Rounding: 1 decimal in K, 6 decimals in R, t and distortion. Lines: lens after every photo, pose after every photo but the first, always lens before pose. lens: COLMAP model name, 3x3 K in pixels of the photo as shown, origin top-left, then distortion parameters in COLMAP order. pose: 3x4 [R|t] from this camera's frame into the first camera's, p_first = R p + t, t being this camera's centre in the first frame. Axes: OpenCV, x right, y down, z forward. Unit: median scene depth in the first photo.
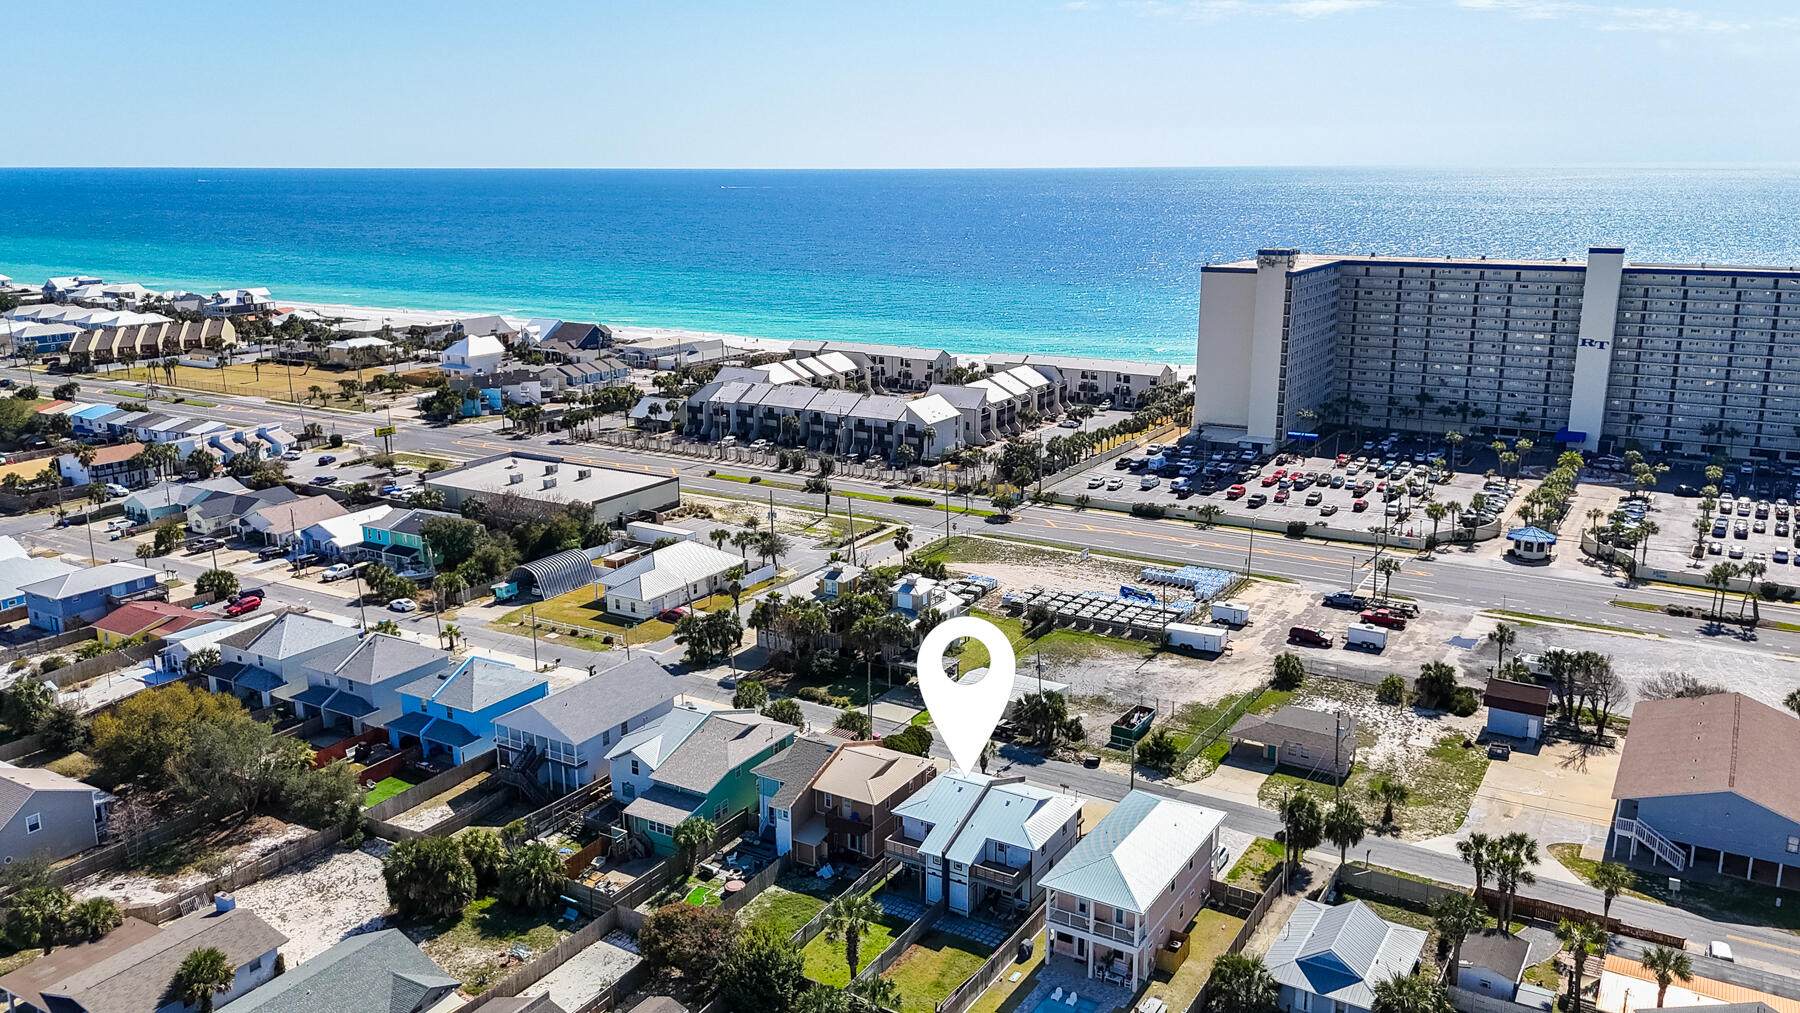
lens RADIAL K [[1397.8, 0, 910.8], [0, 1397.8, 510.8], [0, 0, 1]] dist [0.083484, -0.097122]
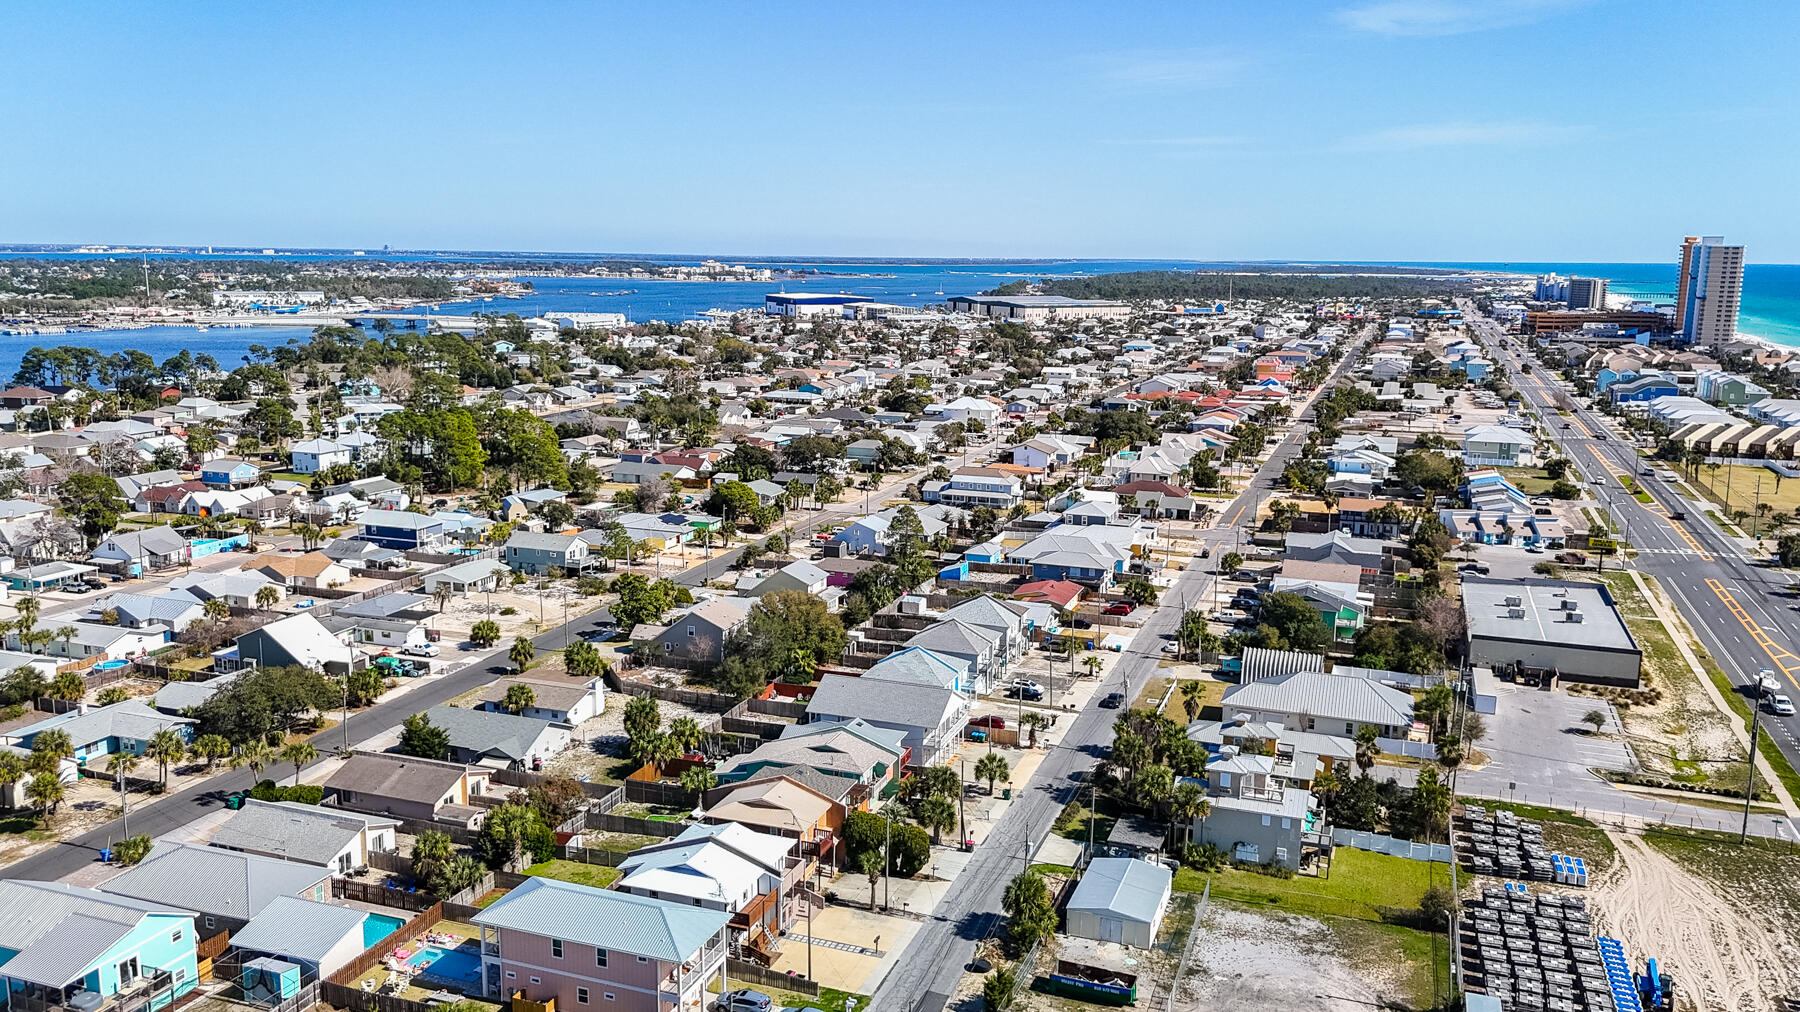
lens RADIAL K [[1397.8, 0, 910.8], [0, 1397.8, 510.3], [0, 0, 1]] dist [0.083484, -0.097122]
pose [[0.185319, 0.183670, -0.965361, 0.609299], [-0.247076, 0.959528, 0.135129, -0.126721], [0.951110, 0.213476, 0.223199, 0.498991]]
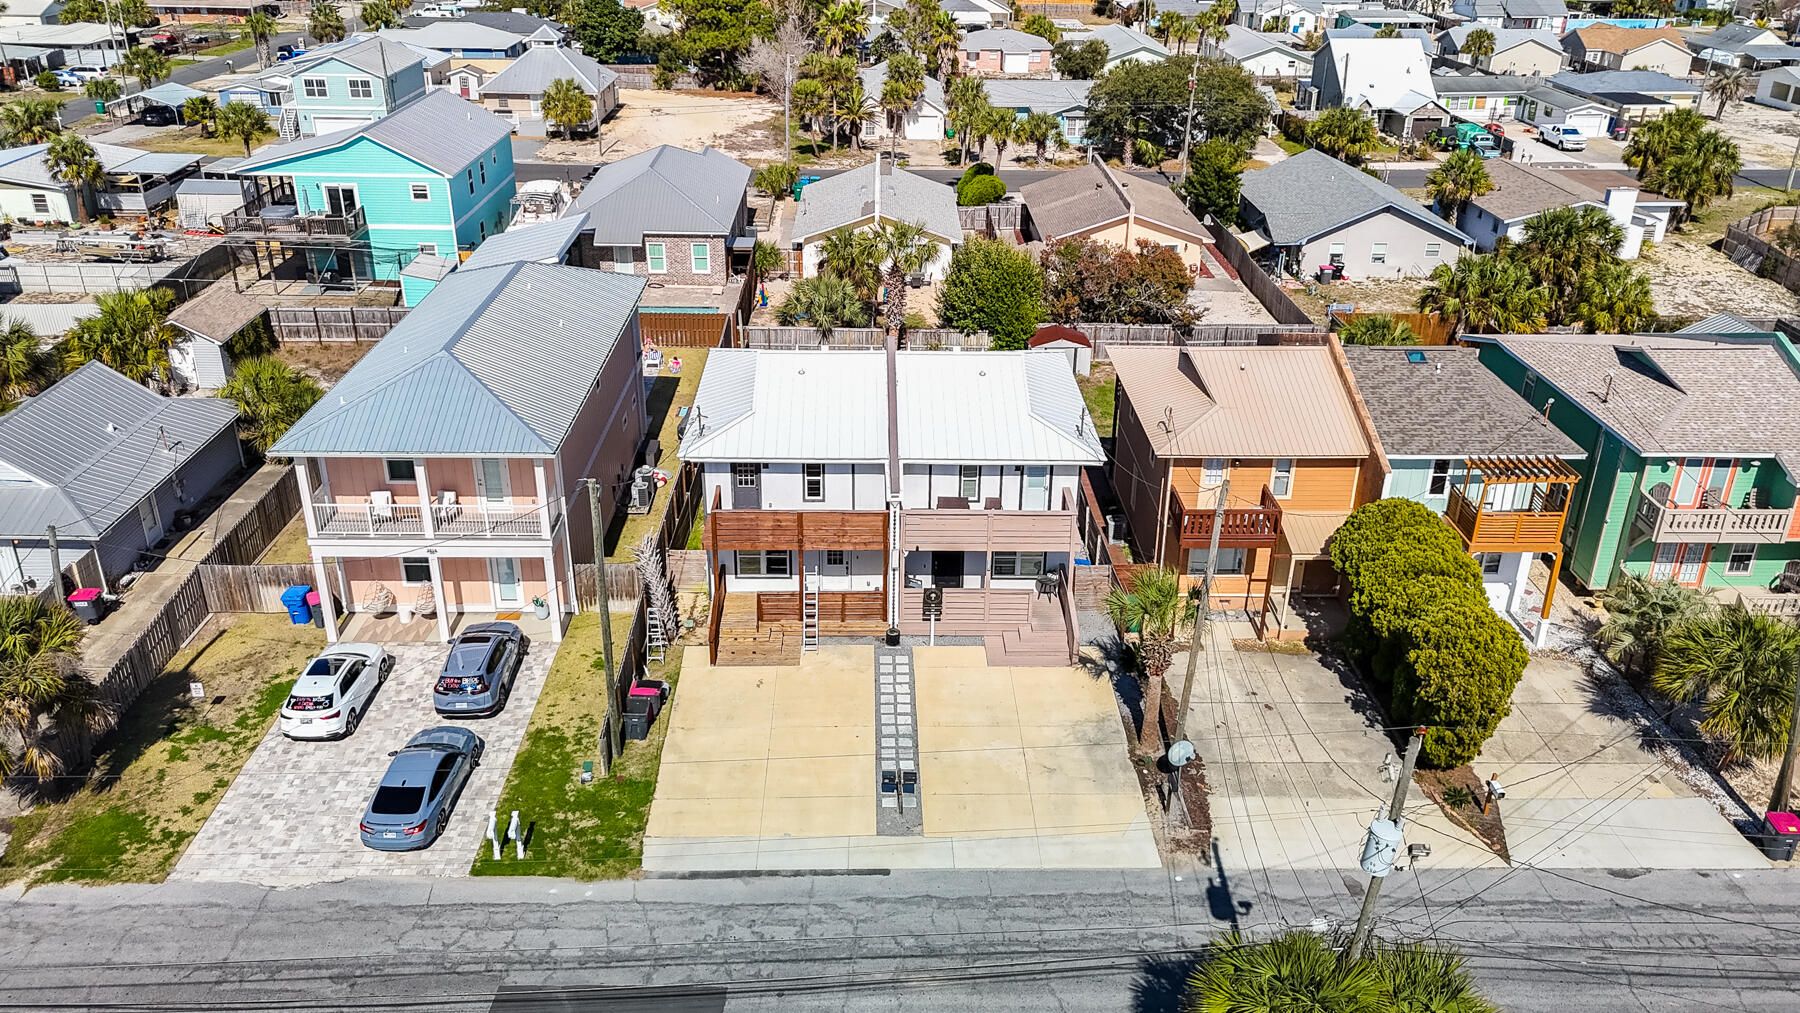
lens RADIAL K [[1396.8, 0, 894.5], [0, 1396.8, 472.4], [0, 0, 1]] dist [0.070644, -0.070460]
pose [[-0.856608, 0.198614, -0.476208, 0.150356], [-0.135796, 0.803622, 0.579440, -0.006089], [0.497777, 0.561021, -0.661418, 0.750878]]
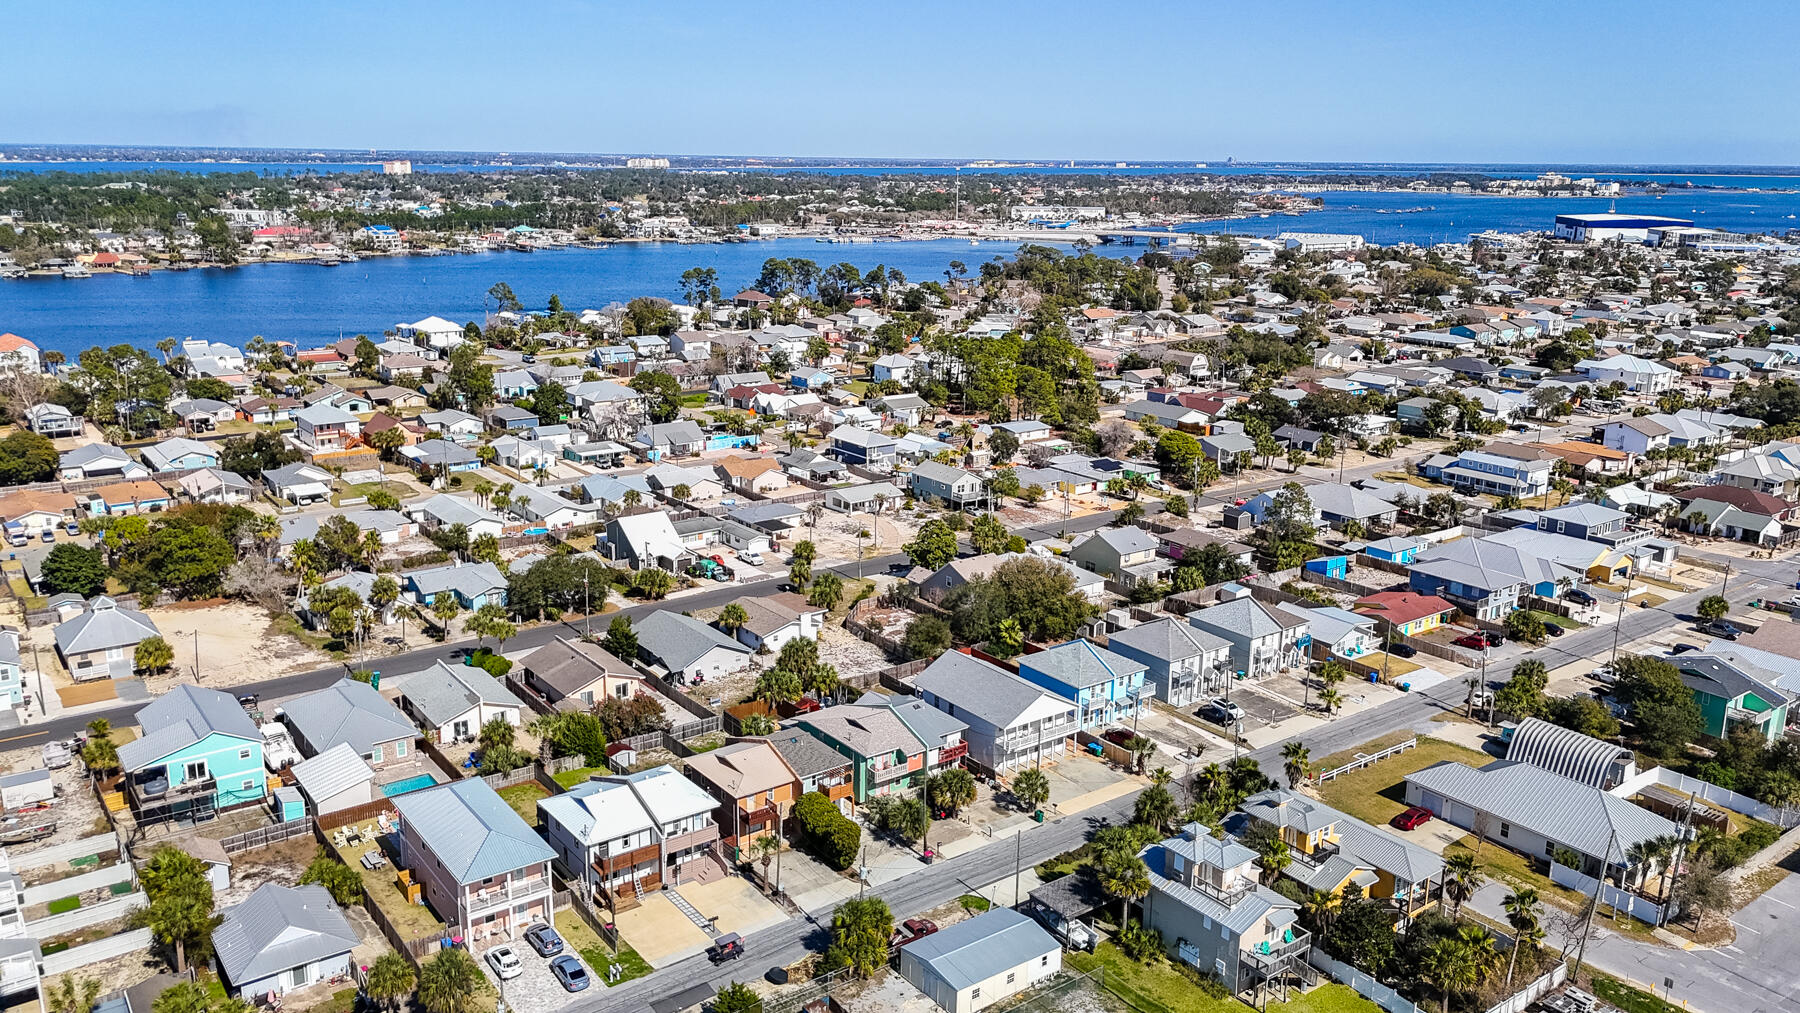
lens RADIAL K [[1397.7, 0, 890.4], [0, 1397.7, 508.1], [0, 0, 1]] dist [0.049729, -0.005816]
pose [[-0.397454, 0.225125, -0.889578, 0.528341], [-0.228704, 0.914543, 0.333625, -0.242621], [0.888665, 0.336051, -0.312002, 0.846709]]
